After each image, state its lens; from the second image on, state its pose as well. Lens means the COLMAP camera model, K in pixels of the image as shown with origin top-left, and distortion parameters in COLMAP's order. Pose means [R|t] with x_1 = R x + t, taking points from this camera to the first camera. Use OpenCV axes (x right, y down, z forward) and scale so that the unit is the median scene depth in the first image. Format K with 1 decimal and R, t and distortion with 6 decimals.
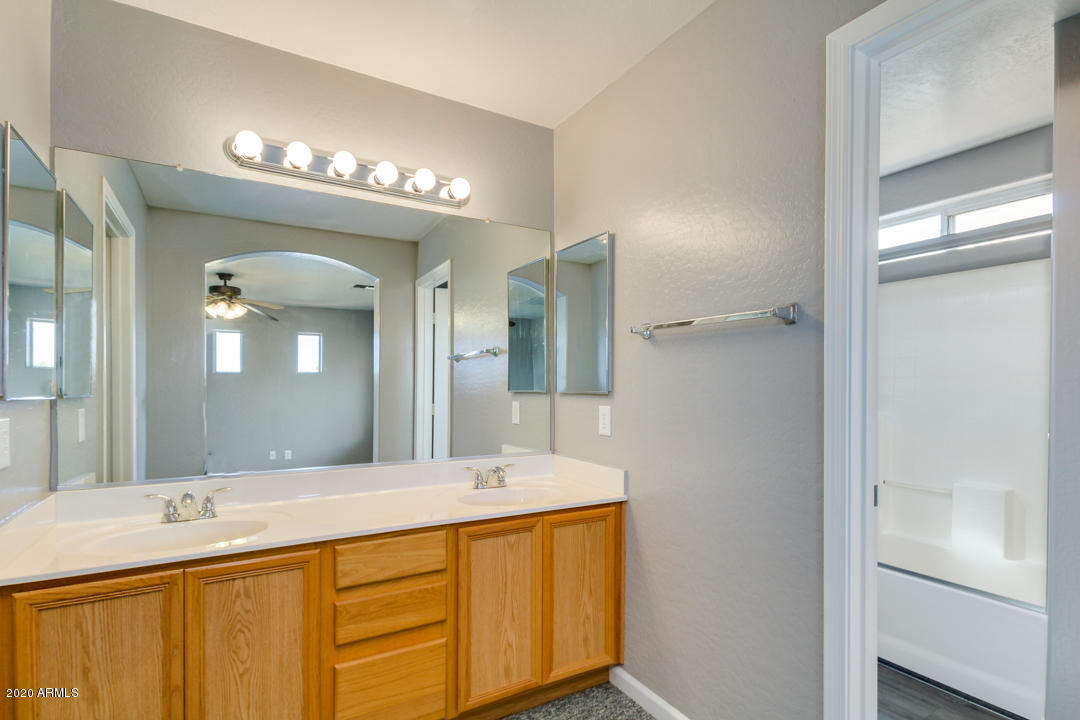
lens RADIAL K [[550.1, 0, 544.7], [0, 550.1, 374.7], [0, 0, 1]] dist [0.016760, -0.009780]
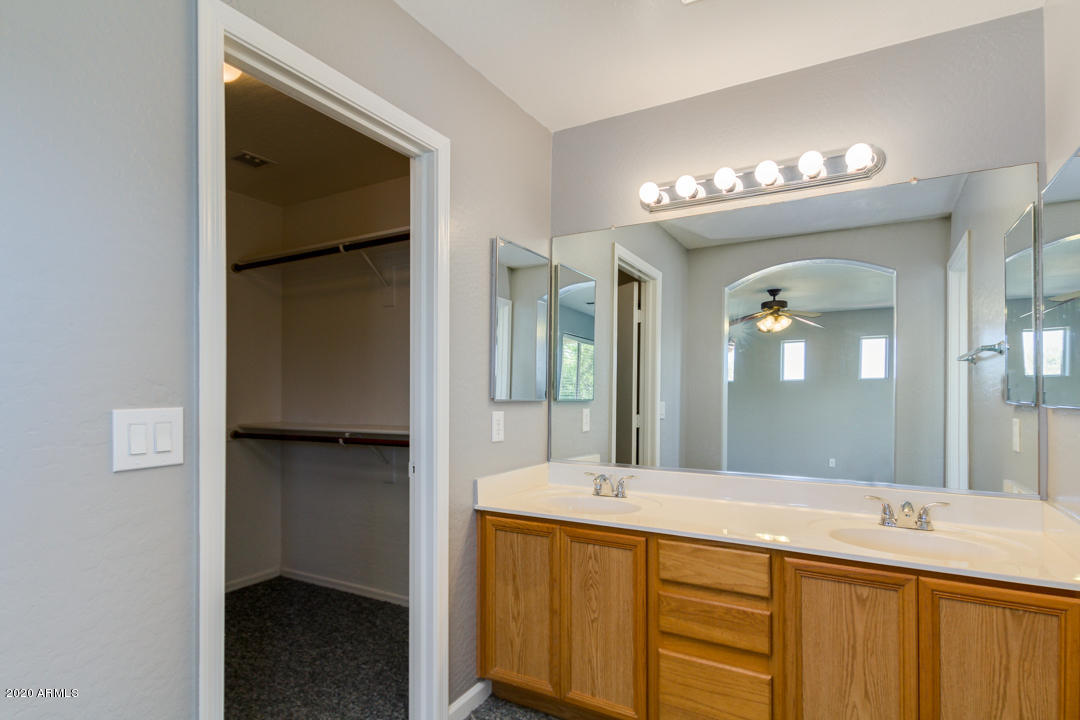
lens RADIAL K [[550.1, 0, 543.5], [0, 550.1, 367.5], [0, 0, 1]] dist [0.016760, -0.009780]
pose [[0.489712, -0.035157, -0.871175, 0.427467], [0.012786, 0.999369, -0.033143, 0.001268], [0.871791, 0.005092, 0.489852, 0.229882]]
